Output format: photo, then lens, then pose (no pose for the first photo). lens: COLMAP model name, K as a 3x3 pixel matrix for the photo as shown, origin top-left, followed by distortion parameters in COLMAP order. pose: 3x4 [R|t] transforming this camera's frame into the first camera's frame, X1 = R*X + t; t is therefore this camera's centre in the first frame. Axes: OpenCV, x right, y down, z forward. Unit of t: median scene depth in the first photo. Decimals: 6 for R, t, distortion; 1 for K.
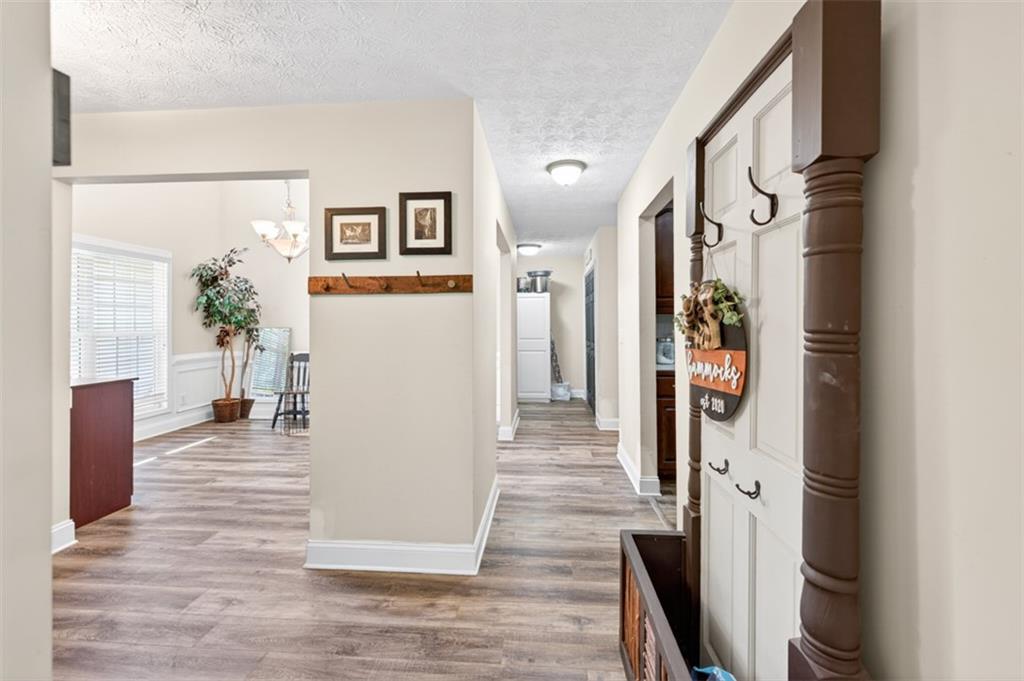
lens RADIAL K [[426.4, 0, 513.1], [0, 426.4, 317.8], [0, 0, 1]] dist [0.000223, -0.000026]
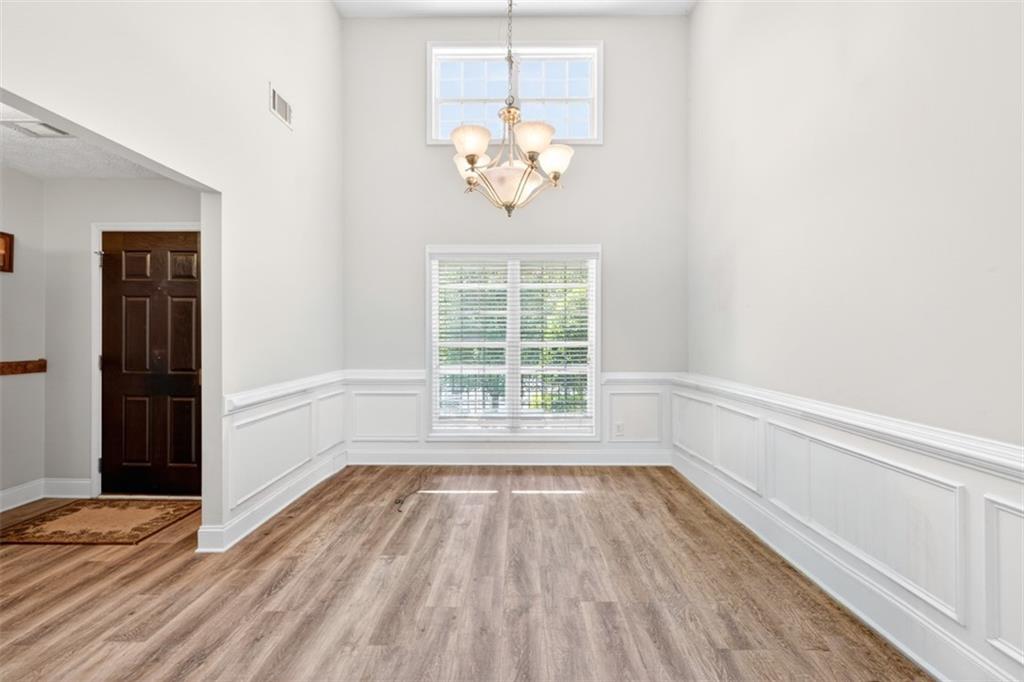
lens RADIAL K [[427.2, 0, 509.3], [0, 427.2, 334.6], [0, 0, 1]] dist [0.001944, 0.000107]
pose [[0.058214, 0.000986, -0.998304, 0.008716], [0.012718, 0.999918, 0.001730, 0.017704], [0.998223, -0.012797, 0.058197, 1.053783]]
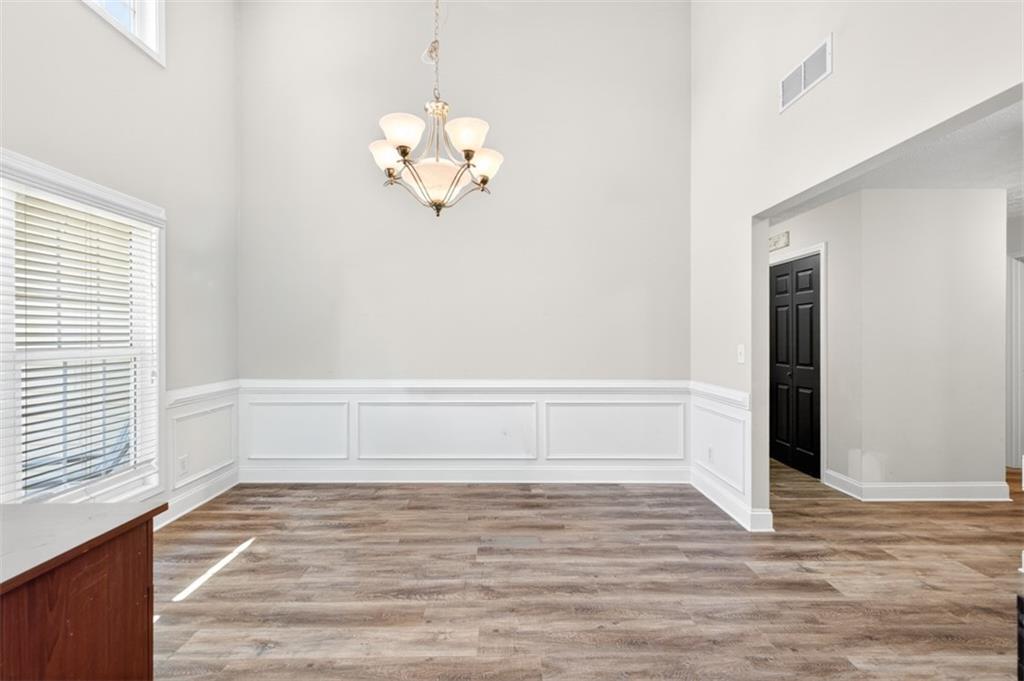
lens RADIAL K [[427.2, 0, 509.3], [0, 427.2, 334.1], [0, 0, 1]] dist [0.001944, 0.000107]
pose [[0.996910, 0.003699, 0.078467, -0.519275], [-0.004119, 0.999978, 0.005183, 0.009259], [-0.078446, -0.005491, 0.996903, 0.529989]]
